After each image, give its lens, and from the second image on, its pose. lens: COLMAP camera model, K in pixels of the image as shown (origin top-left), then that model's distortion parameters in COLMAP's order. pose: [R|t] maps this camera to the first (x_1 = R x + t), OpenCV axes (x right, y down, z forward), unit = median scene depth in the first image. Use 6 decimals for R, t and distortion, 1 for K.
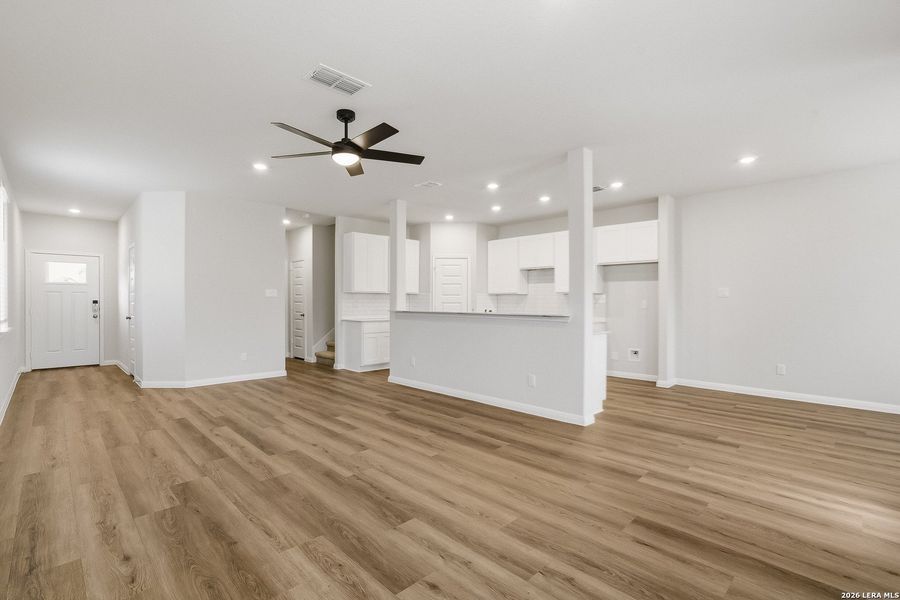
lens RADIAL K [[422.1, 0, 450.0], [0, 422.1, 300.0], [0, 0, 1]] dist [-0.046719, 0.023451]
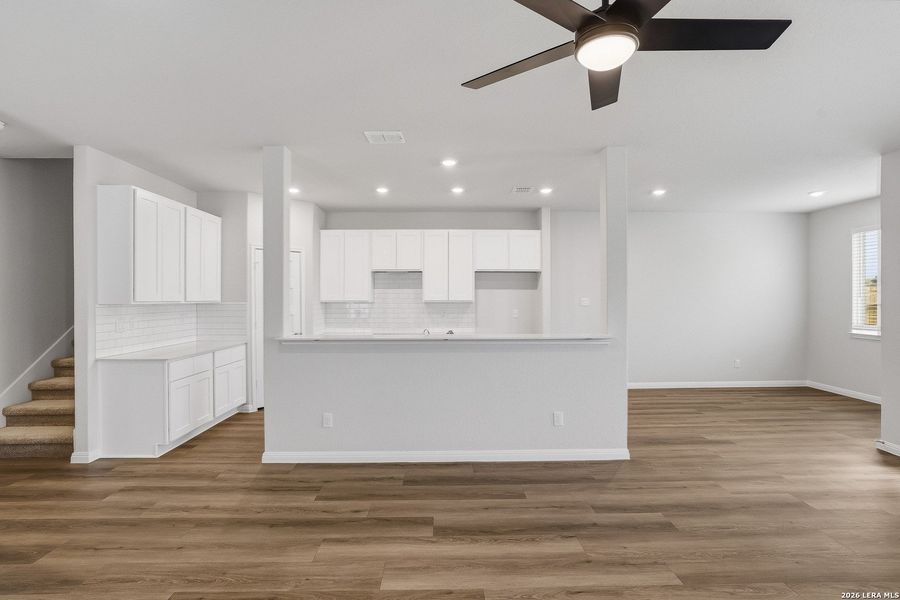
lens RADIAL K [[422.1, 0, 450.0], [0, 422.1, 300.0], [0, 0, 1]] dist [-0.046719, 0.023451]
pose [[0.689789, -0.007442, 0.723972, -0.389194], [0.002345, 0.999965, 0.008045, -0.031131], [-0.724007, -0.003851, 0.689782, 0.442408]]
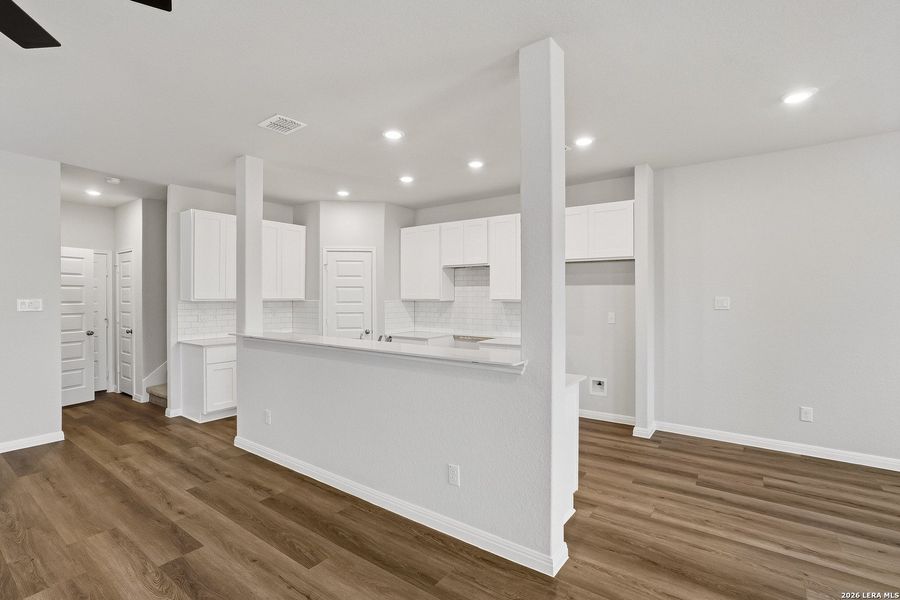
lens RADIAL K [[422.1, 0, 450.0], [0, 422.1, 300.0], [0, 0, 1]] dist [-0.046719, 0.023451]
pose [[0.987157, -0.004842, 0.159682, 0.076511], [0.003026, 0.999928, 0.011616, -0.031058], [-0.159726, -0.010984, 0.987100, 0.345884]]
